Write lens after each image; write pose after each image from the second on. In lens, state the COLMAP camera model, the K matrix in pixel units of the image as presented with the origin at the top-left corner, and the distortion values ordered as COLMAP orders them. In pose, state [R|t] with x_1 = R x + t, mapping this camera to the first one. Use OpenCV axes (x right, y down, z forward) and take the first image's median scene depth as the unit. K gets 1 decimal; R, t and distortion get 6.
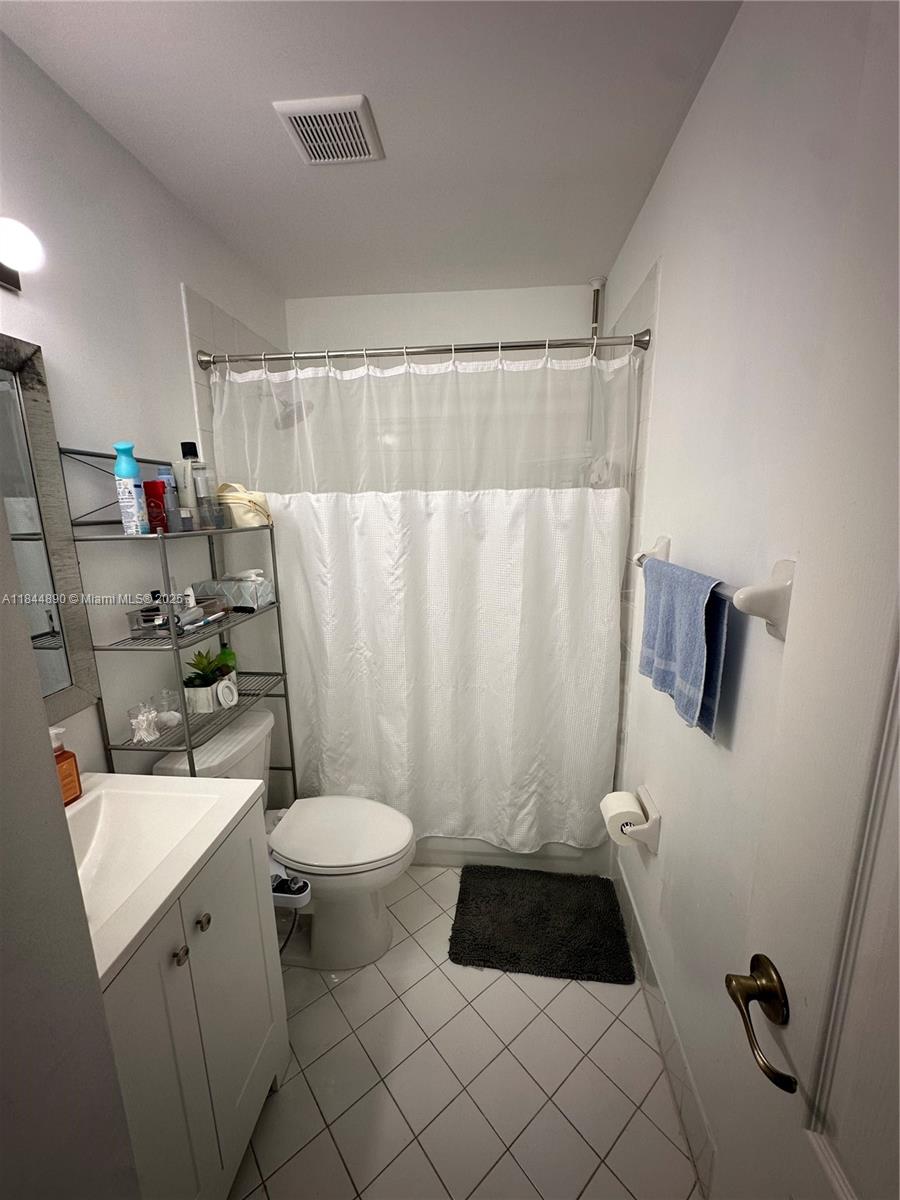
lens RADIAL K [[478.4, 0, 450.7], [0, 478.4, 603.0], [0, 0, 1]] dist [-0.004124, -0.000136]
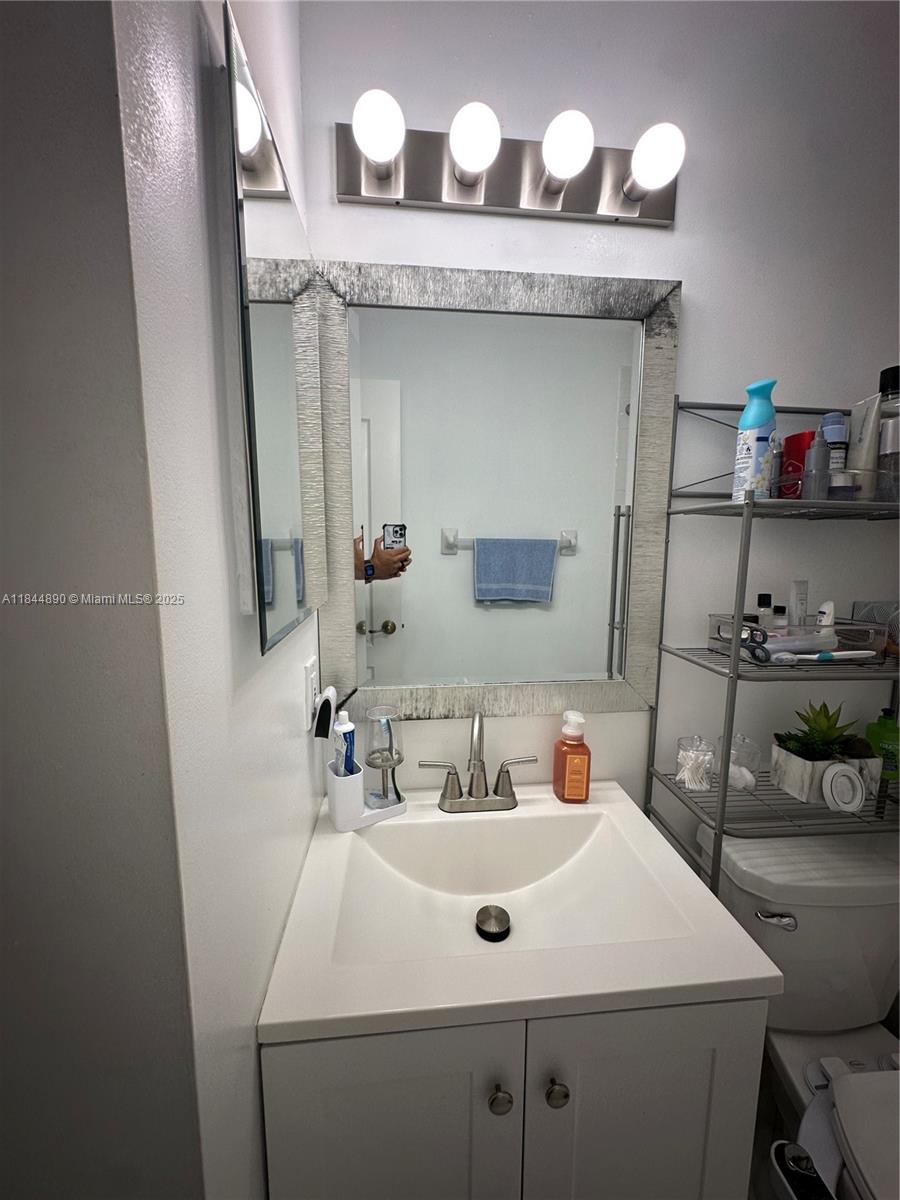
lens RADIAL K [[478.4, 0, 449.1], [0, 478.4, 602.9], [0, 0, 1]] dist [-0.004124, -0.000136]
pose [[0.184804, 0.152402, -0.970887, -0.025033], [-0.209810, 0.971246, 0.112522, 0.005128], [0.960118, 0.182908, 0.211466, 0.433572]]
